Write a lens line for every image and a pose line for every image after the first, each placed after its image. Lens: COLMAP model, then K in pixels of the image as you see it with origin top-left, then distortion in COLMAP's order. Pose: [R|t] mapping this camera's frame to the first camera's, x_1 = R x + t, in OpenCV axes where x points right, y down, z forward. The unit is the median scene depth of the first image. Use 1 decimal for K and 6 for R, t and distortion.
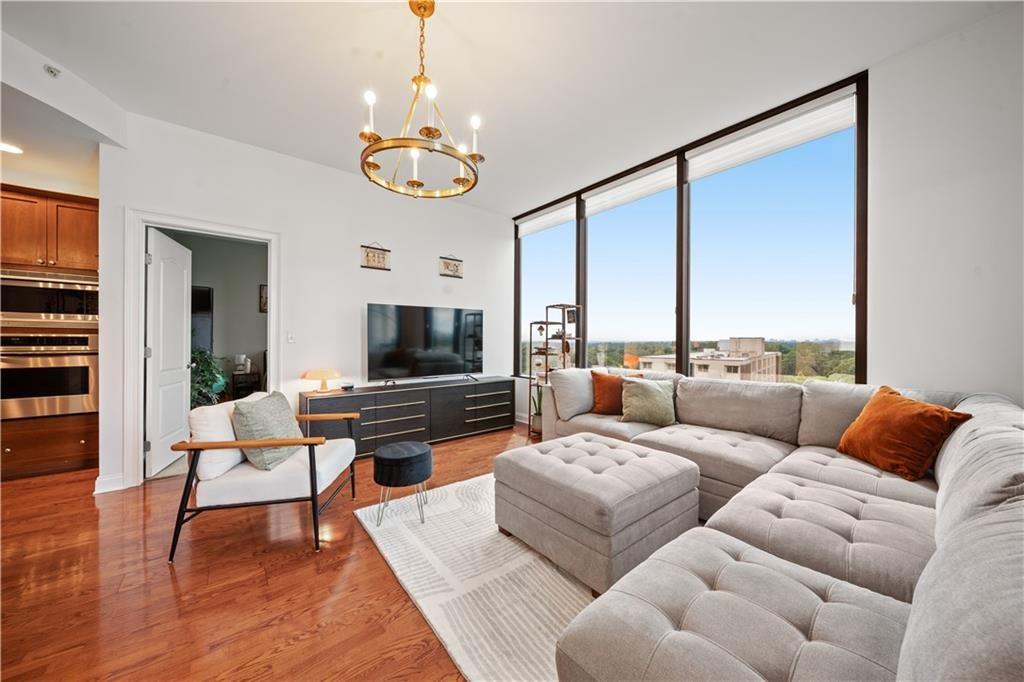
lens RADIAL K [[363.9, 0, 507.9], [0, 363.9, 339.3], [0, 0, 1]] dist [-0.006496, 0.000412]
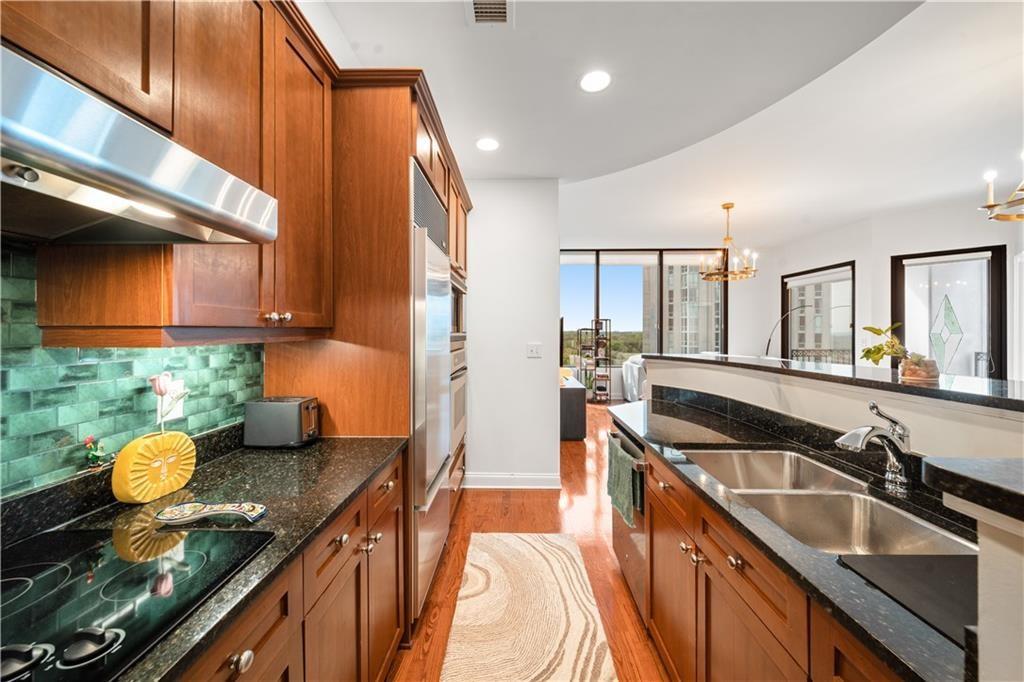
lens RADIAL K [[363.9, 0, 505.3], [0, 363.9, 330.2], [0, 0, 1]] dist [-0.006496, 0.000412]
pose [[0.641324, 0.000227, 0.767270, -1.401745], [-0.002519, 0.999995, 0.001810, -0.046294], [-0.767266, -0.003093, 0.641321, 0.279584]]
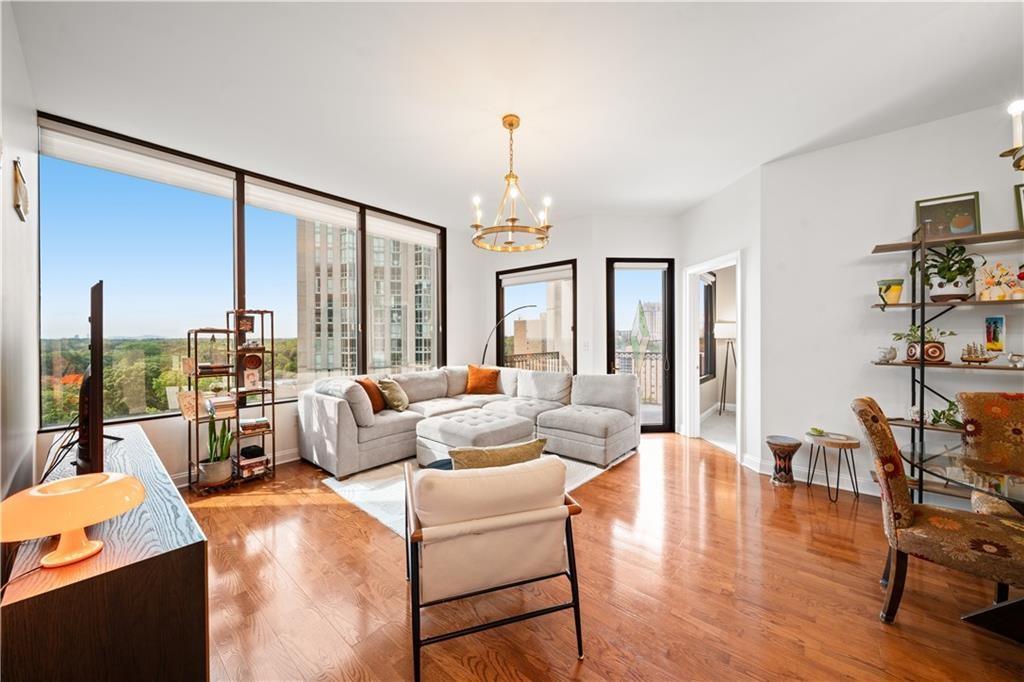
lens RADIAL K [[363.9, 0, 515.6], [0, 363.9, 338.7], [0, 0, 1]] dist [-0.006496, 0.000412]
pose [[-0.207289, -0.006368, 0.978259, -0.763987], [-0.000694, 0.999980, 0.006363, -0.036808], [-0.978280, 0.000640, -0.207289, 0.596758]]
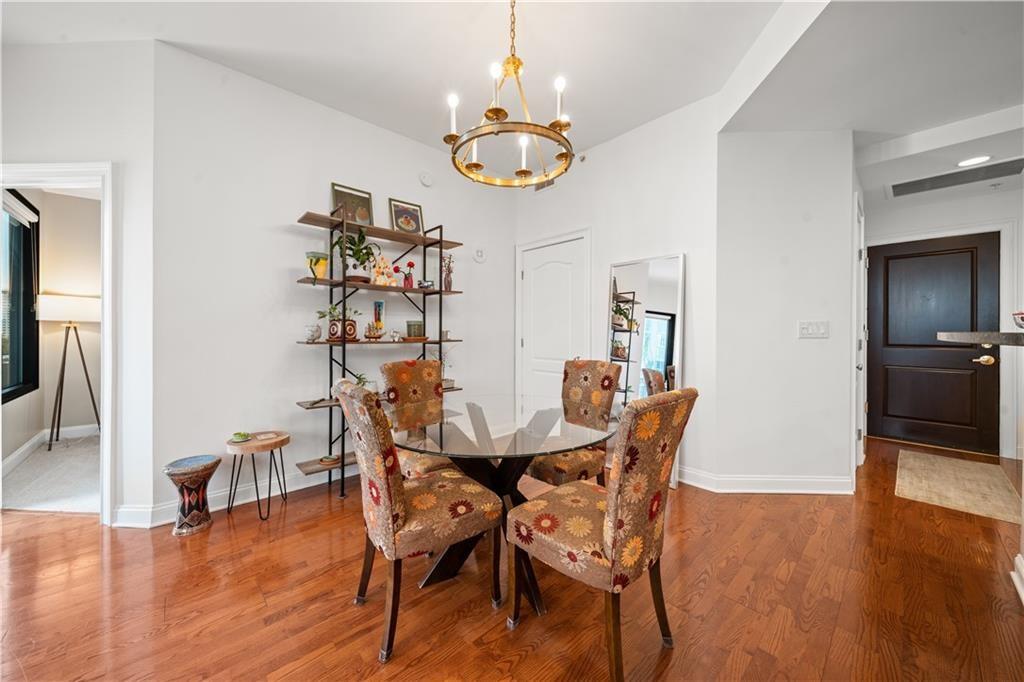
lens RADIAL K [[363.9, 0, 510.5], [0, 363.9, 331.6], [0, 0, 1]] dist [-0.006496, 0.000412]
pose [[-0.996899, -0.004875, -0.078546, -0.542306], [-0.004494, 0.999977, -0.005028, -0.005041], [0.078568, -0.004659, -0.996898, 0.437399]]
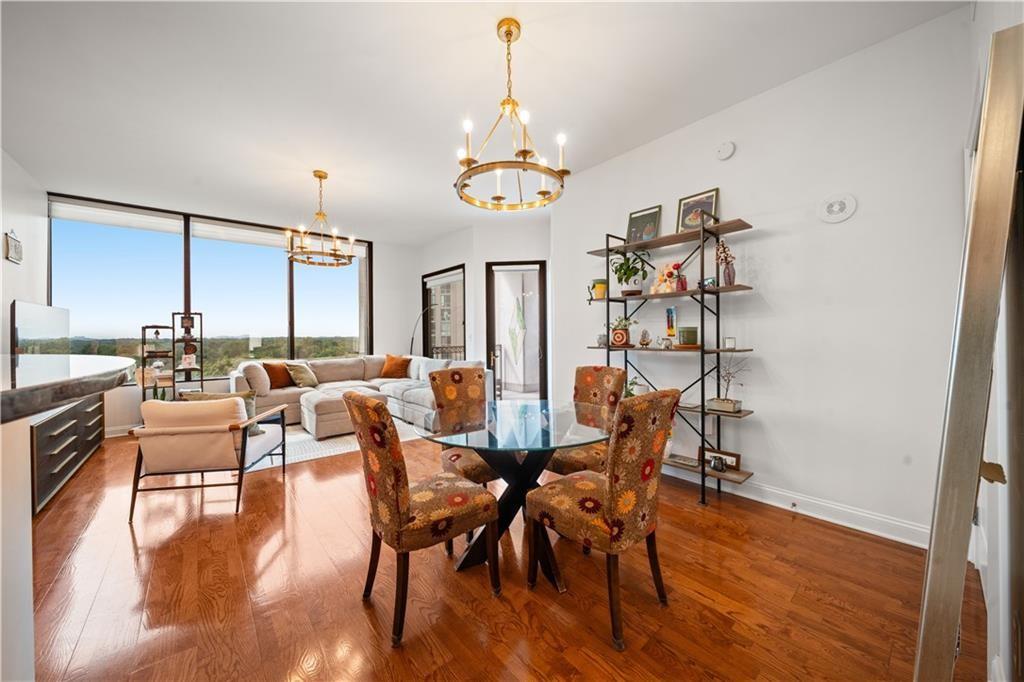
lens RADIAL K [[363.9, 0, 523.6], [0, 363.9, 335.7], [0, 0, 1]] dist [-0.006496, 0.000412]
pose [[-0.064762, -0.004648, 0.997890, -1.065763], [0.007394, 0.999959, 0.005138, -0.019162], [-0.997873, 0.007711, -0.064725, 0.017238]]
